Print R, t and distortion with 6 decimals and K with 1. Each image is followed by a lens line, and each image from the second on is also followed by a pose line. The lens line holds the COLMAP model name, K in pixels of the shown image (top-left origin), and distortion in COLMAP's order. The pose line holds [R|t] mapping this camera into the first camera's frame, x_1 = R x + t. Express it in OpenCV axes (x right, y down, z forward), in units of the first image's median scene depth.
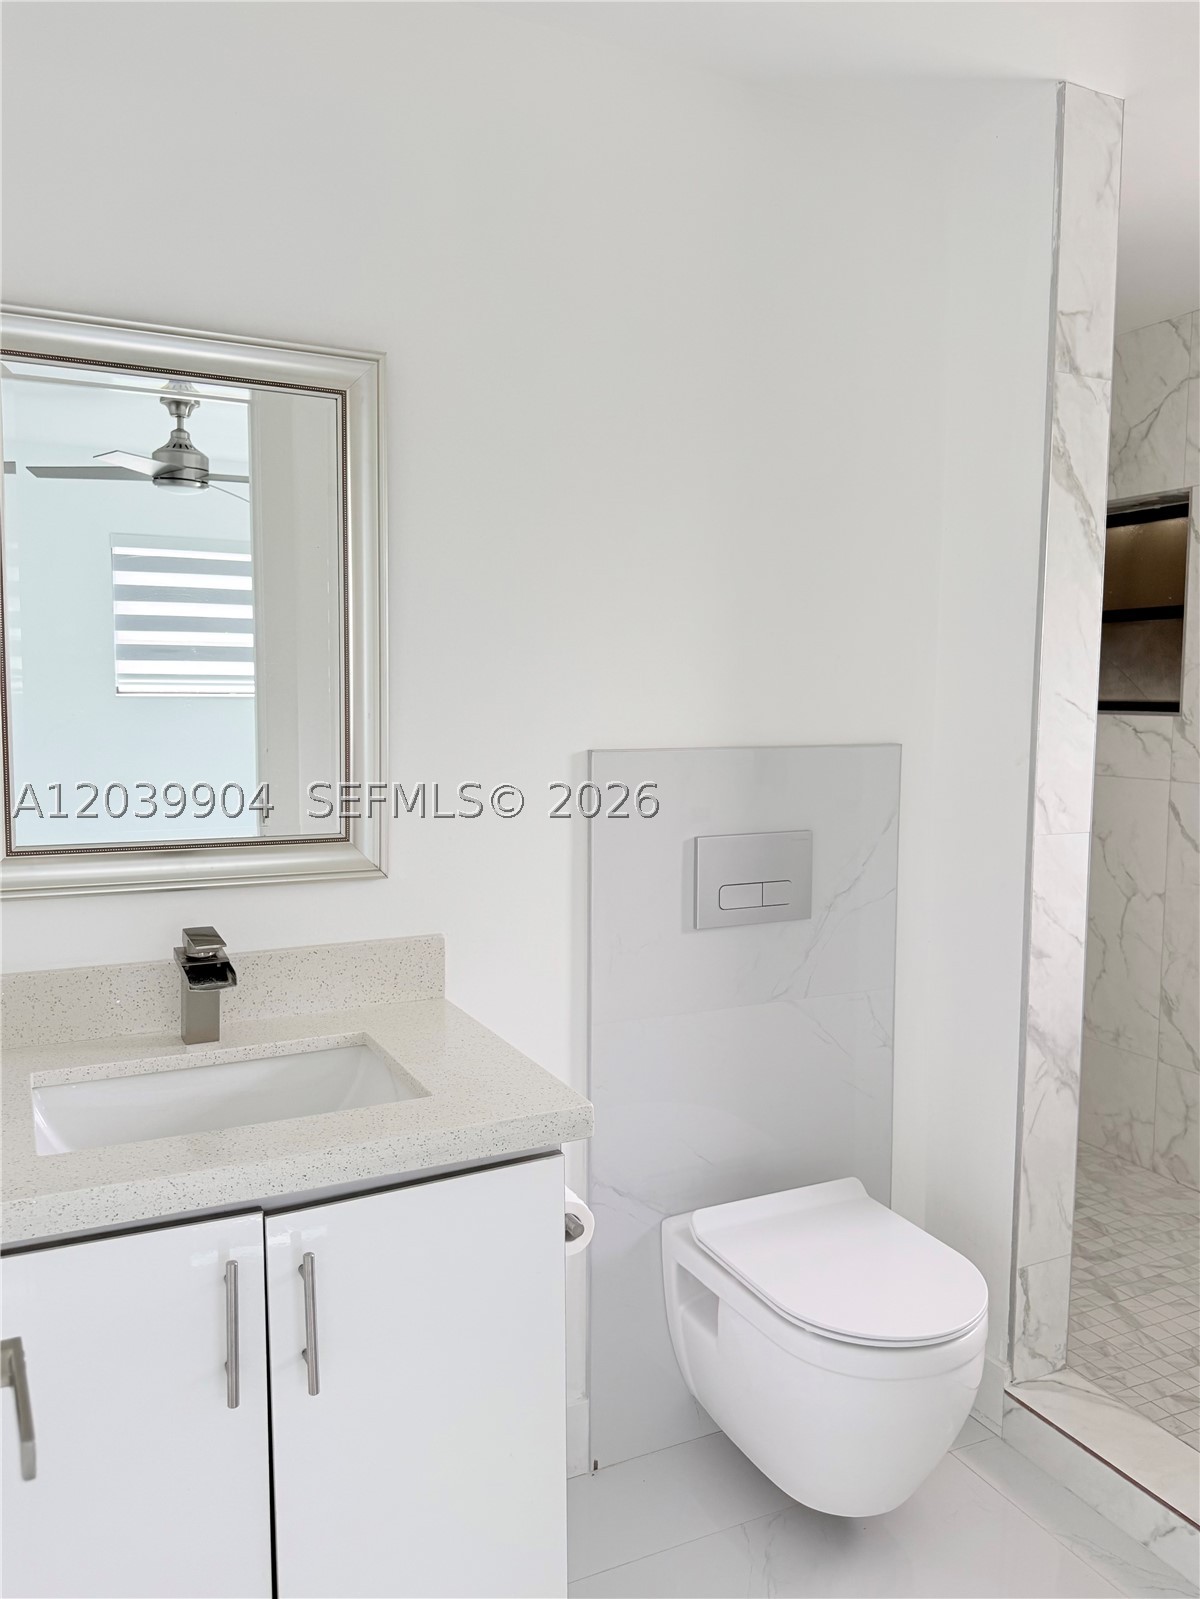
lens RADIAL K [[1233.3, 0, 600.0], [0, 1233.3, 799.5], [0, 0, 1]] dist [0.001500, -0.001440]
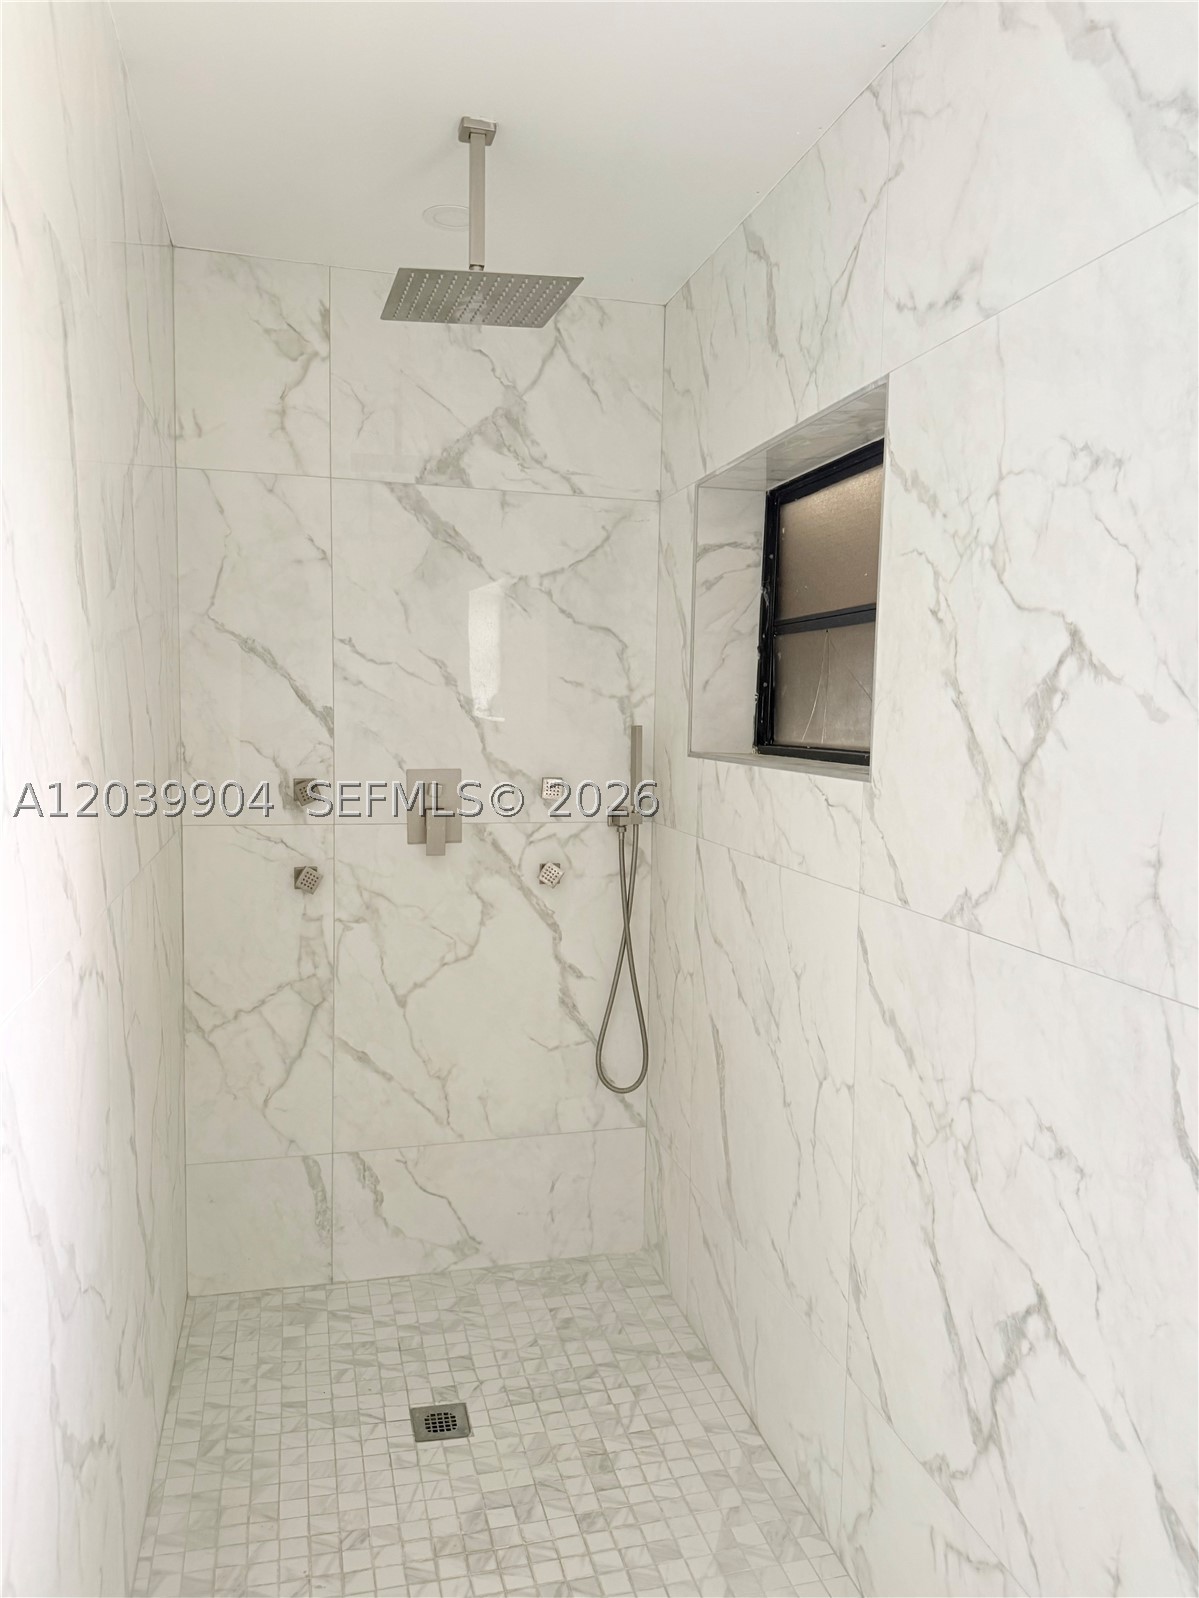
lens RADIAL K [[1180.3, 0, 599.0], [0, 1180.3, 808.6], [0, 0, 1]] dist [0.044247, -0.055864]
pose [[0.979712, 0.028566, -0.198366, 0.573413], [-0.030096, 0.999536, -0.004704, -0.061177], [0.198140, 0.010579, 0.980117, 0.552431]]
